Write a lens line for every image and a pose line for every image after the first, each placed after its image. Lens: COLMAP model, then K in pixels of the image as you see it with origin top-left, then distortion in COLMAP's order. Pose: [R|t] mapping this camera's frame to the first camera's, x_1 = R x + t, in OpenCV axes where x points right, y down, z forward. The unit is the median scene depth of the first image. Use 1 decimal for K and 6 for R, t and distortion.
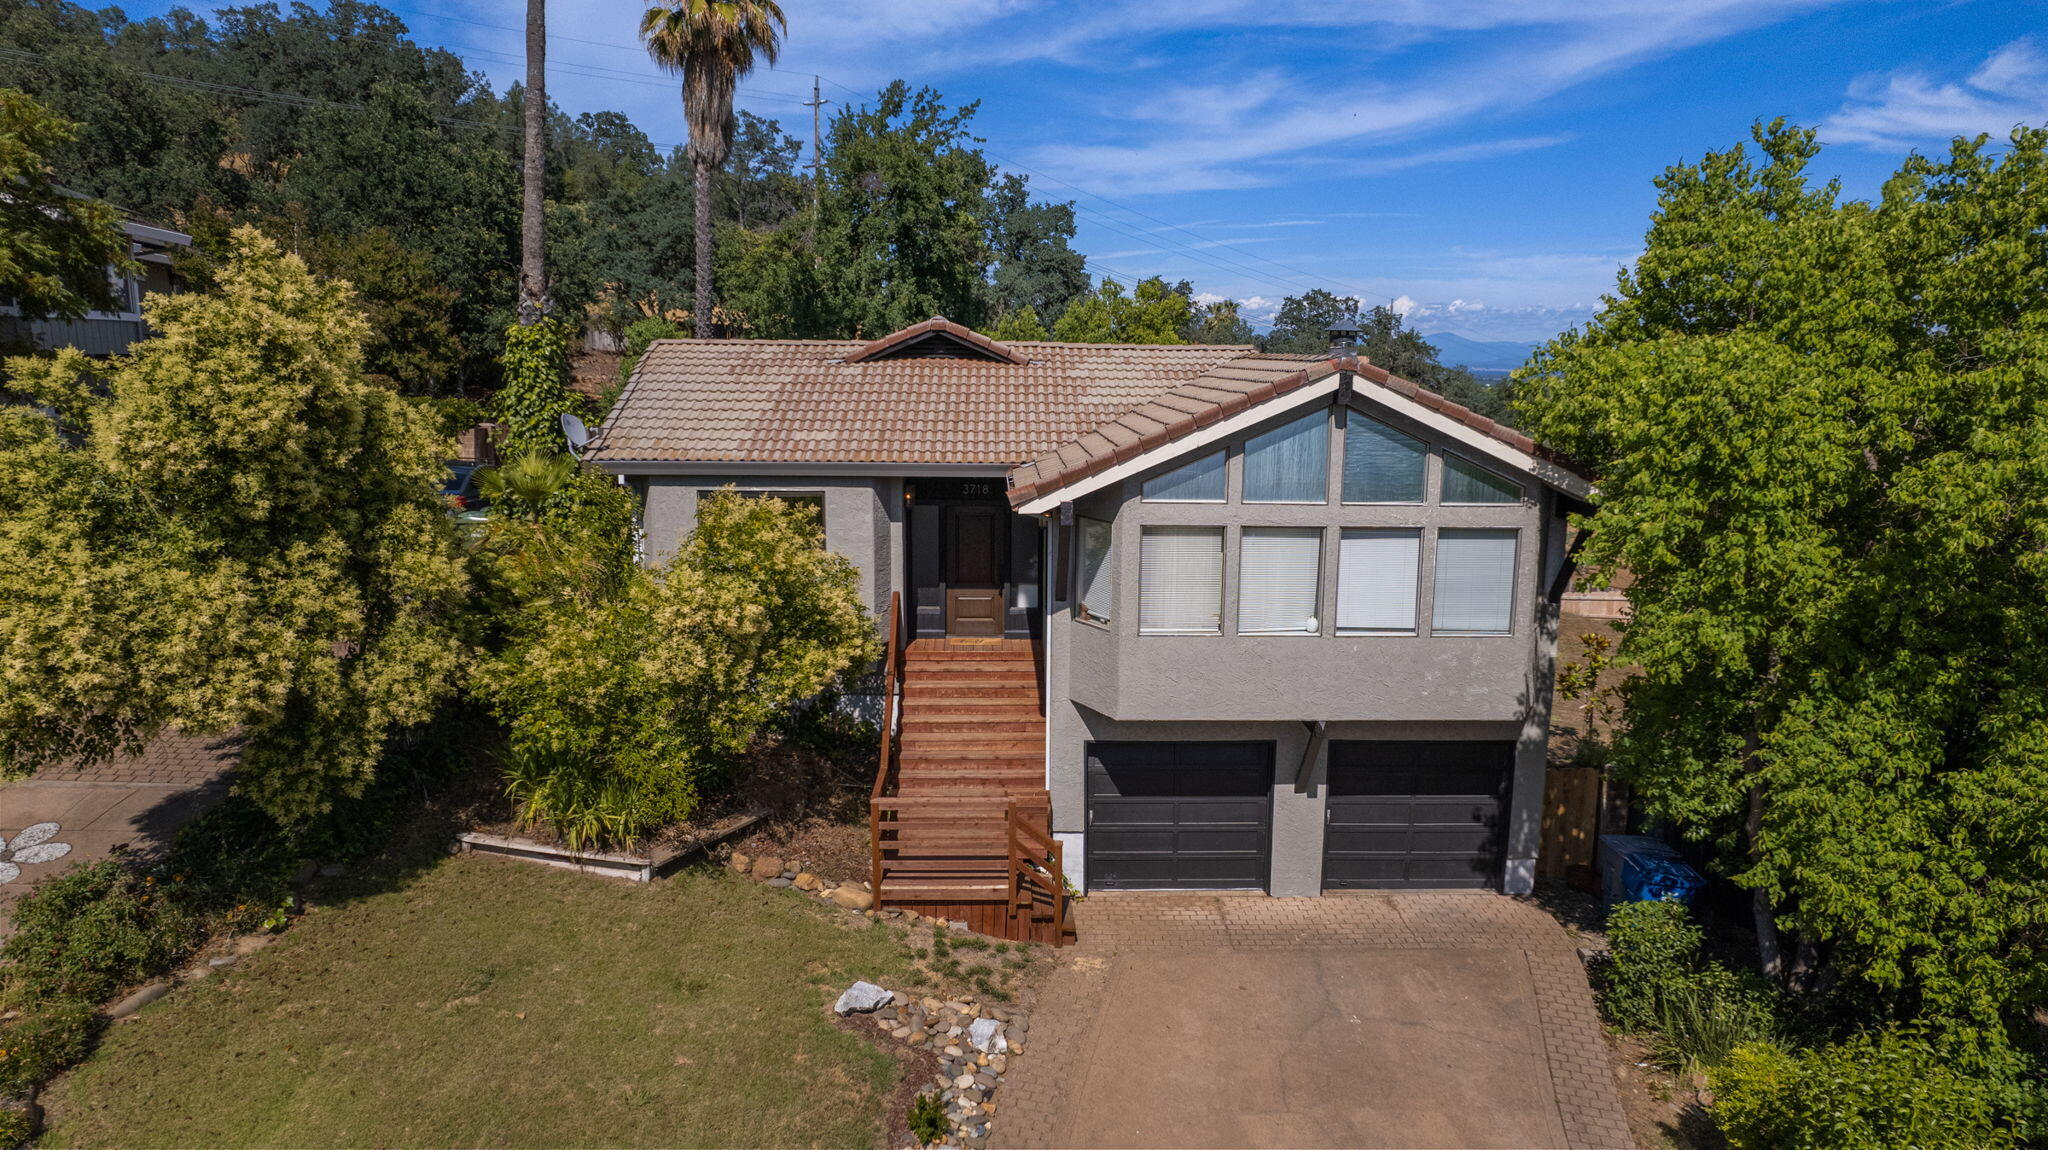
lens RADIAL K [[1354.4, 0, 1026.8], [0, 1354.4, 593.0], [0, 0, 1]] dist [-0.000017, 0.002871]
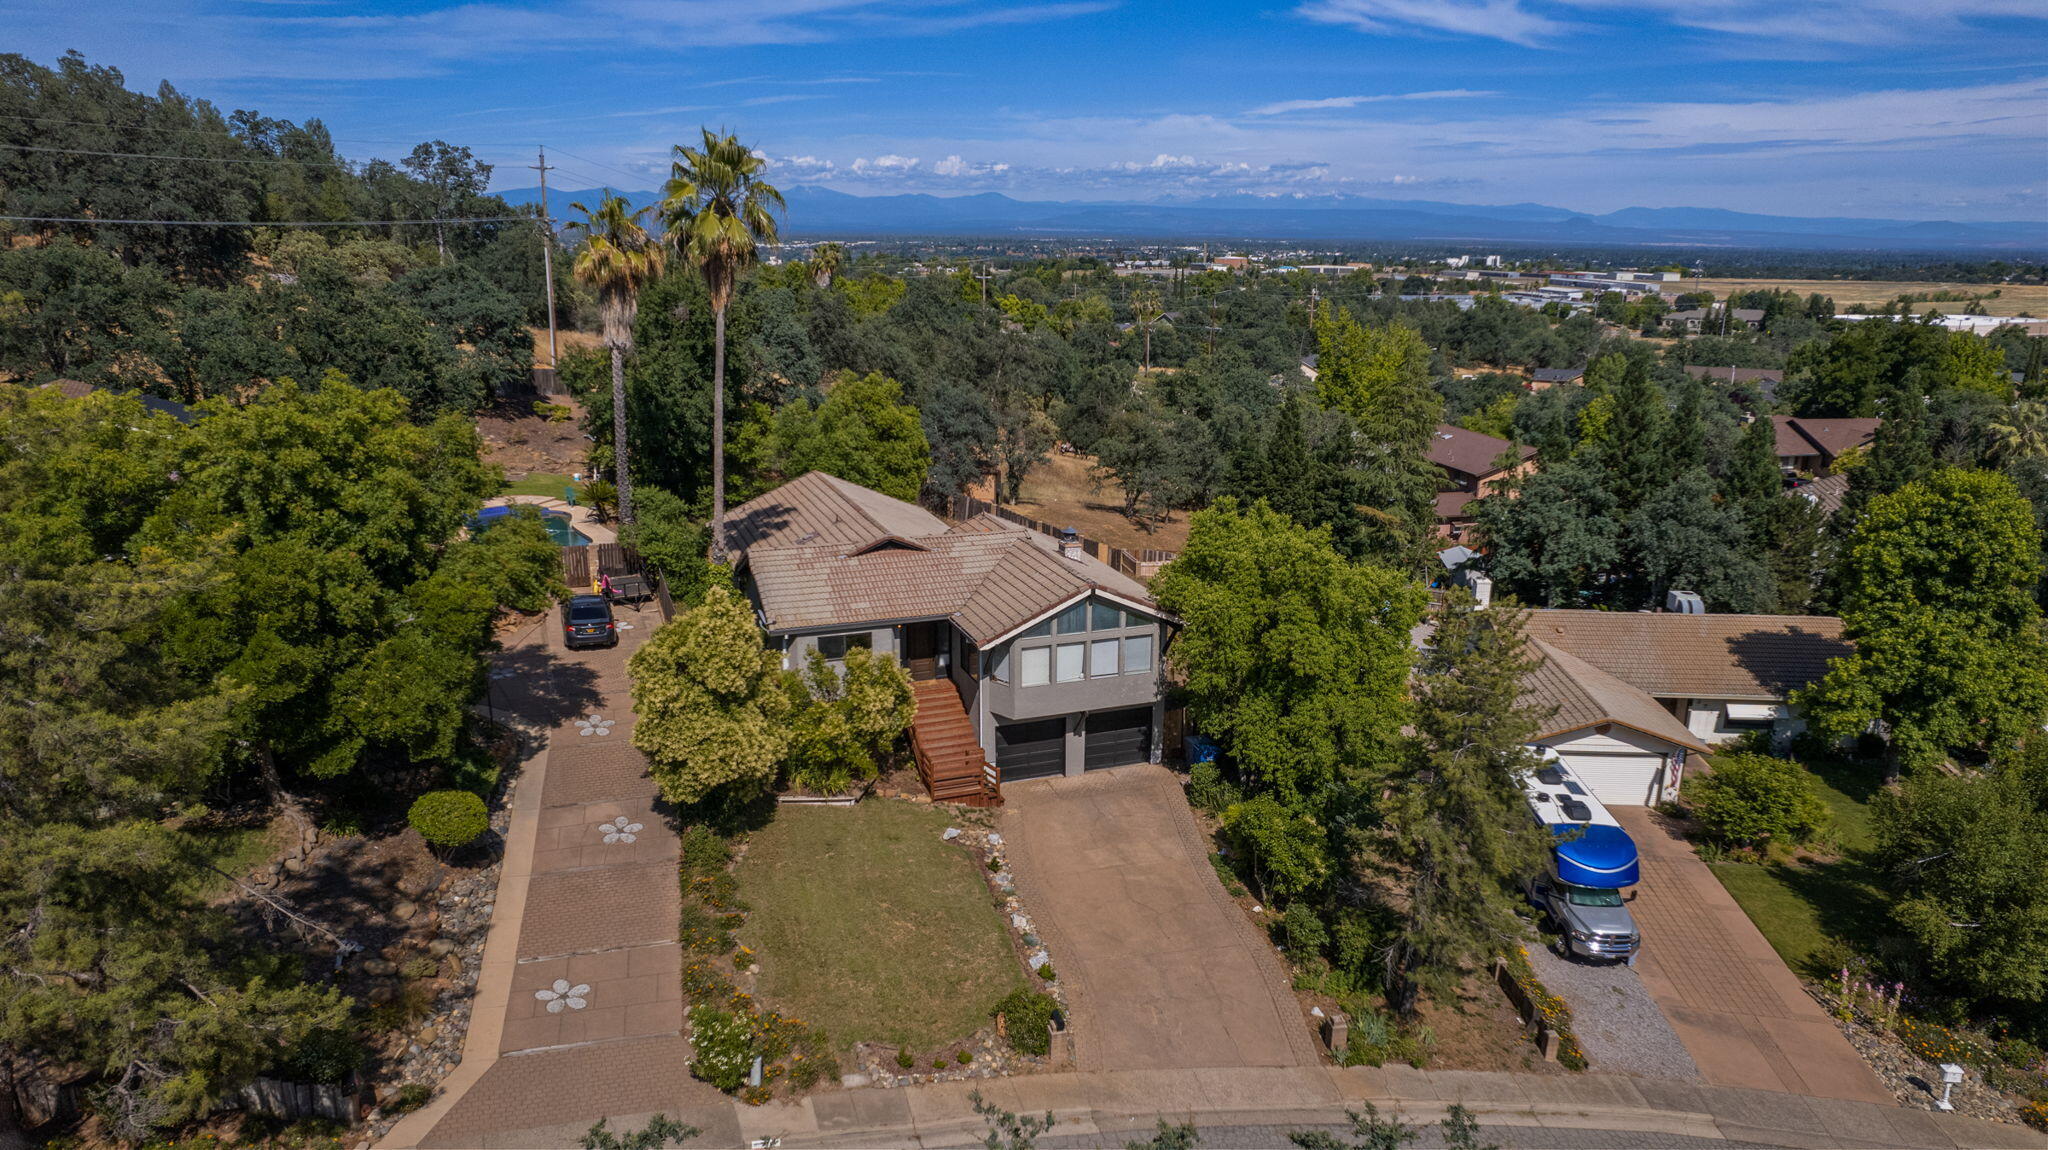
lens RADIAL K [[1354.4, 0, 1026.8], [0, 1354.4, 593.0], [0, 0, 1]] dist [-0.000017, 0.002871]
pose [[0.950699, -0.094367, 0.295409, -0.665769], [0.064835, 0.992009, 0.108237, -0.434450], [-0.303262, -0.083748, 0.949220, -1.483077]]
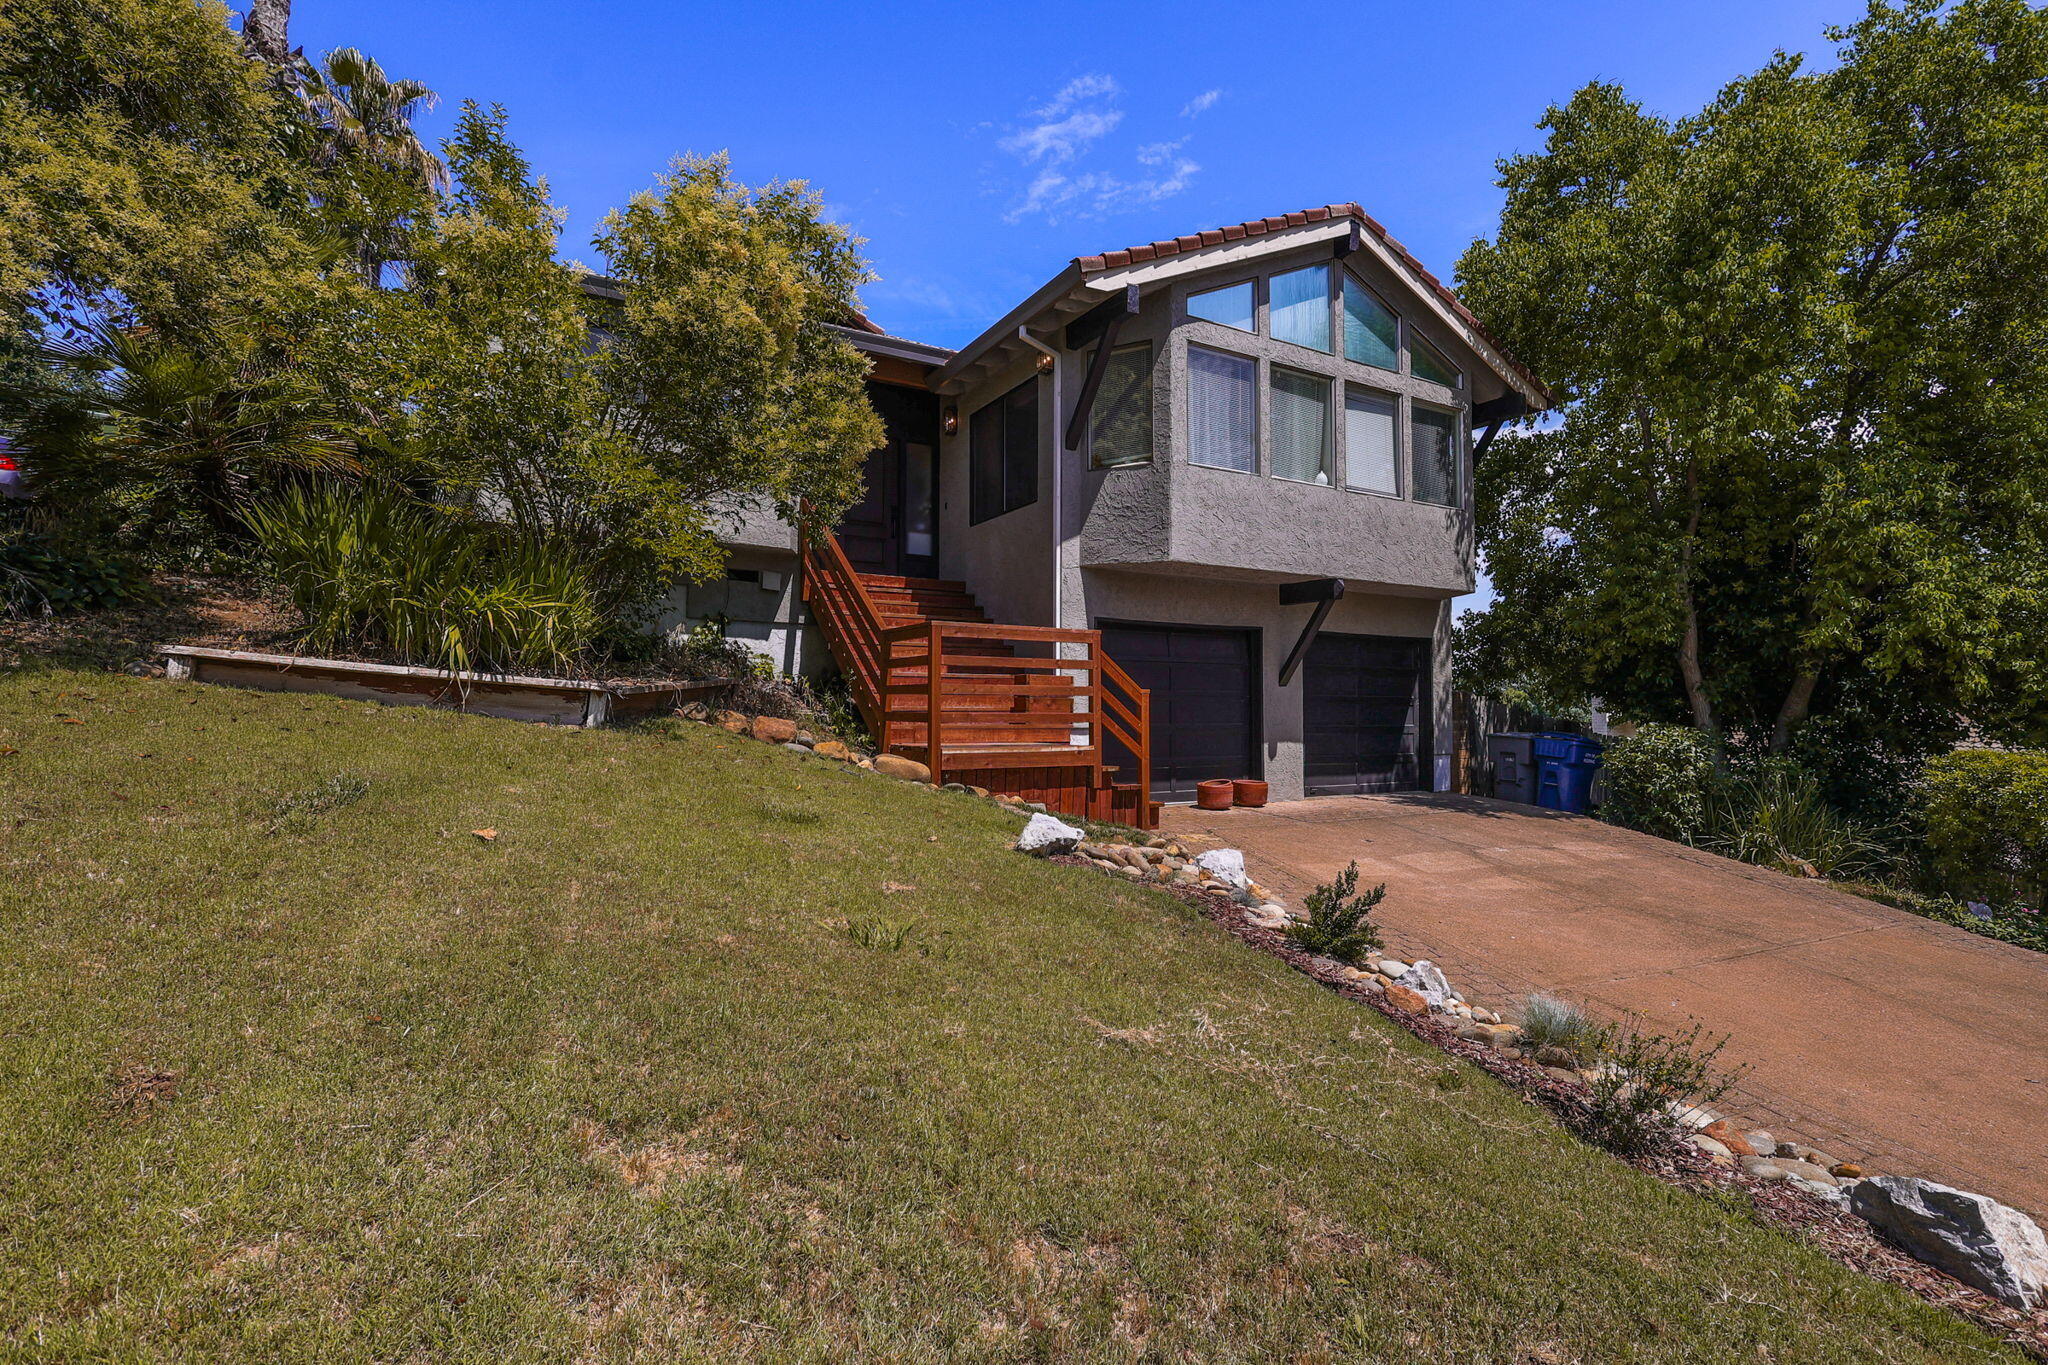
lens RADIAL K [[950.1, 0, 1032.9], [0, 950.1, 658.4], [0, 0, 1]] dist [-0.000389, 0.000037]
pose [[0.875395, 0.019942, 0.482997, -0.299812], [0.085140, 0.977170, -0.194656, 0.264839], [-0.475852, 0.211523, 0.853711, 0.542246]]
